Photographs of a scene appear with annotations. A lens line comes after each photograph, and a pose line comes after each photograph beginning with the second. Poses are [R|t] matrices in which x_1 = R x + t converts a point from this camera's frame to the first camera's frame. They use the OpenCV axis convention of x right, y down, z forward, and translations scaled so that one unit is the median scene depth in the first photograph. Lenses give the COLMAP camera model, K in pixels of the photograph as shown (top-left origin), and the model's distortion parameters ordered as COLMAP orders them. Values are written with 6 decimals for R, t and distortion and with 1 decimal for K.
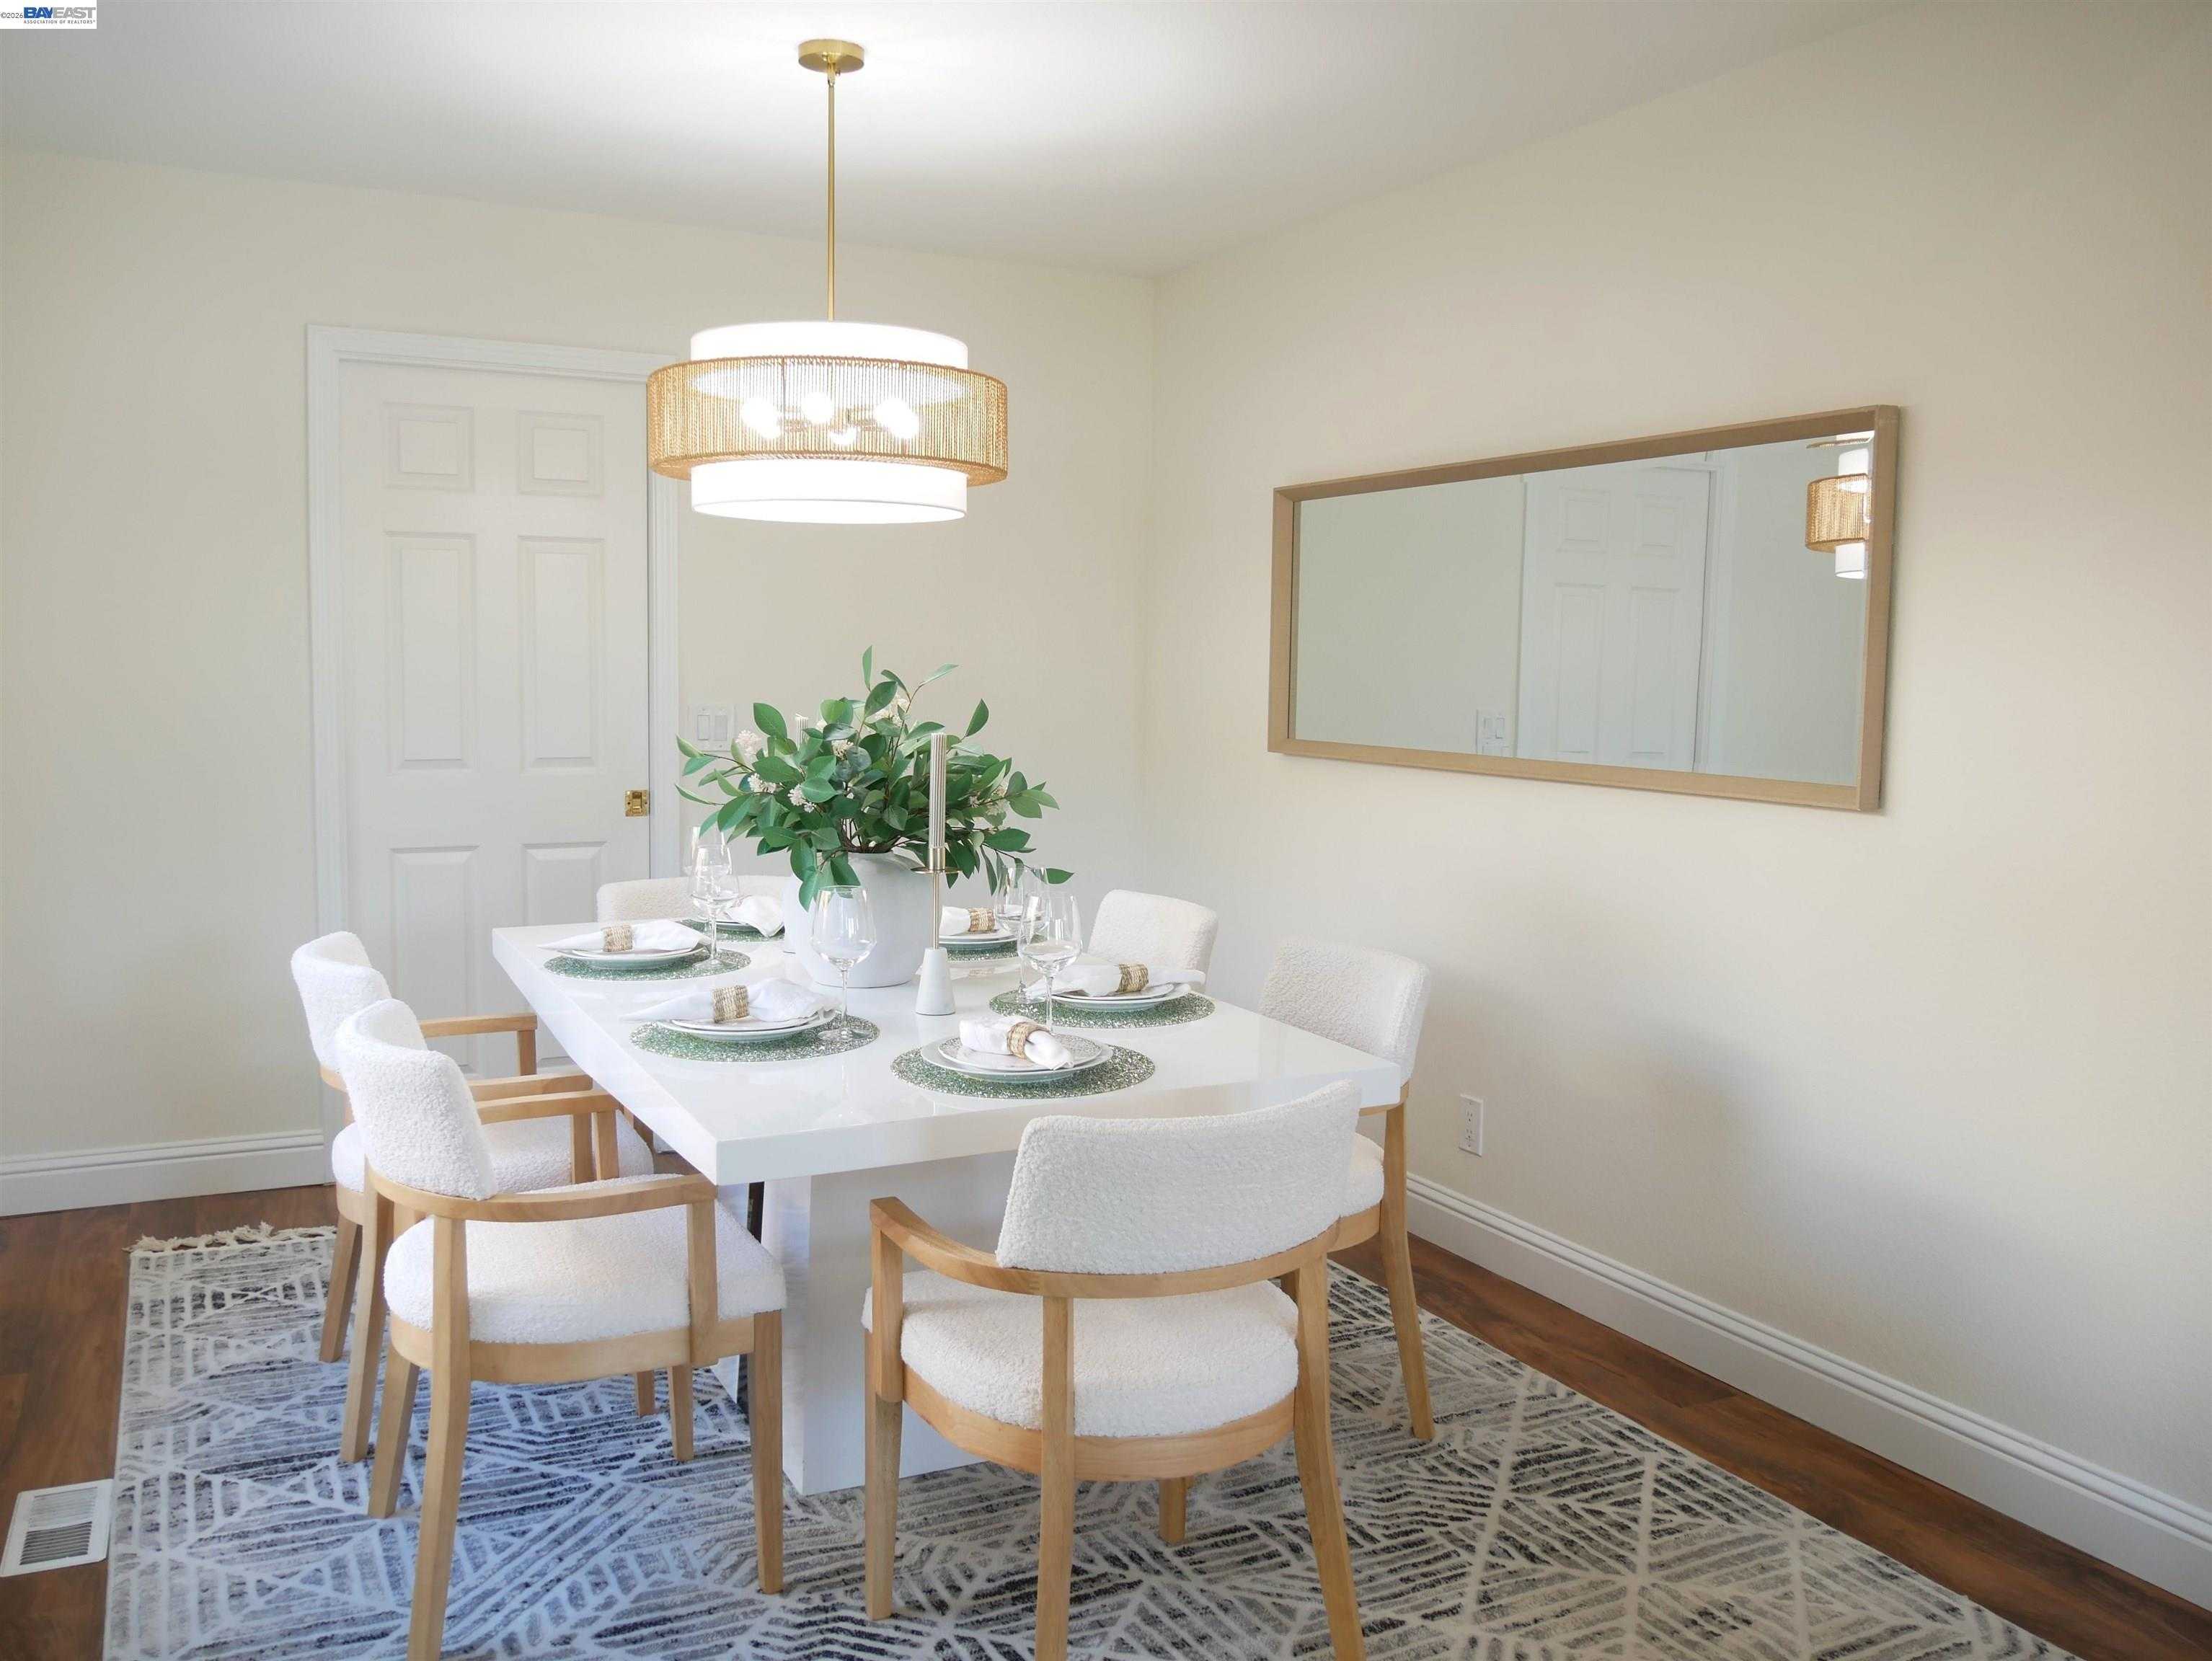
lens RADIAL K [[1860.6, 0, 1108.4], [0, 1860.6, 843.0], [0, 0, 1]] dist [-0.064345, 0.049144]
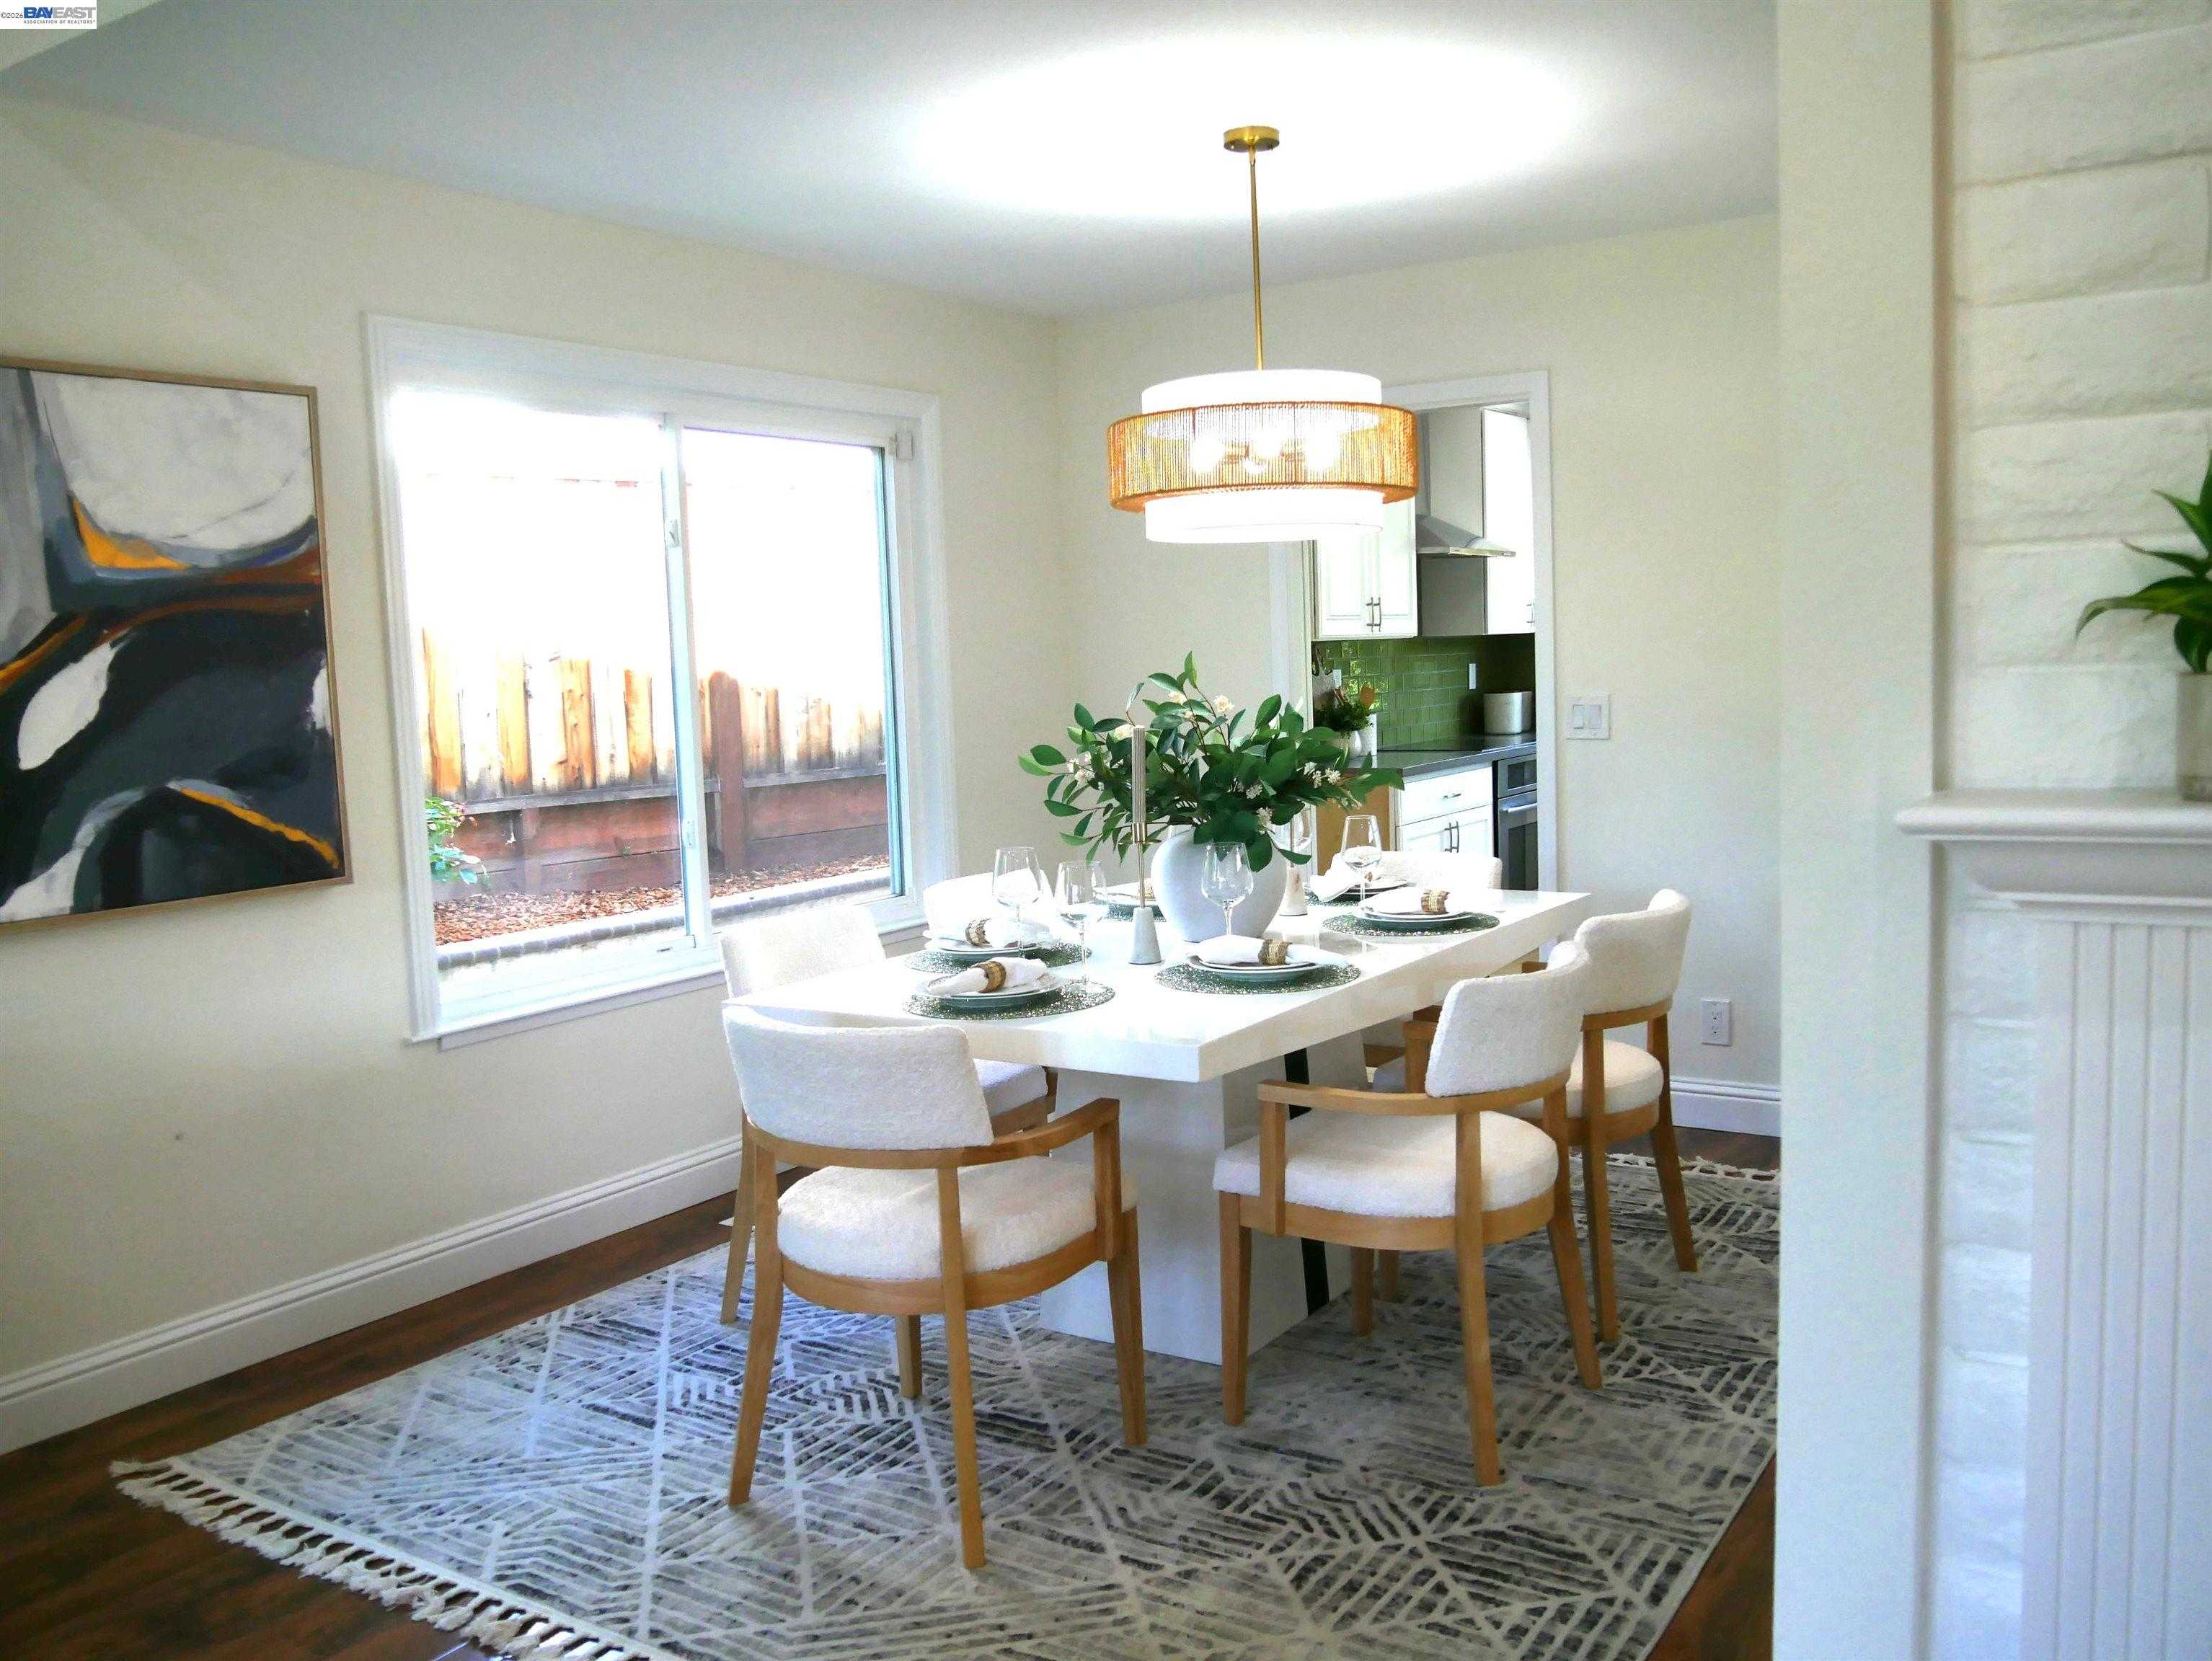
lens RADIAL K [[1860.6, 0, 1109.8], [0, 1860.6, 818.1], [0, 0, 1]] dist [-0.064345, 0.049144]
pose [[0.515291, 0.052233, -0.855422, 0.882971], [-0.057523, 0.997998, 0.026288, -0.026321], [0.855083, 0.035660, 0.517264, 0.360846]]
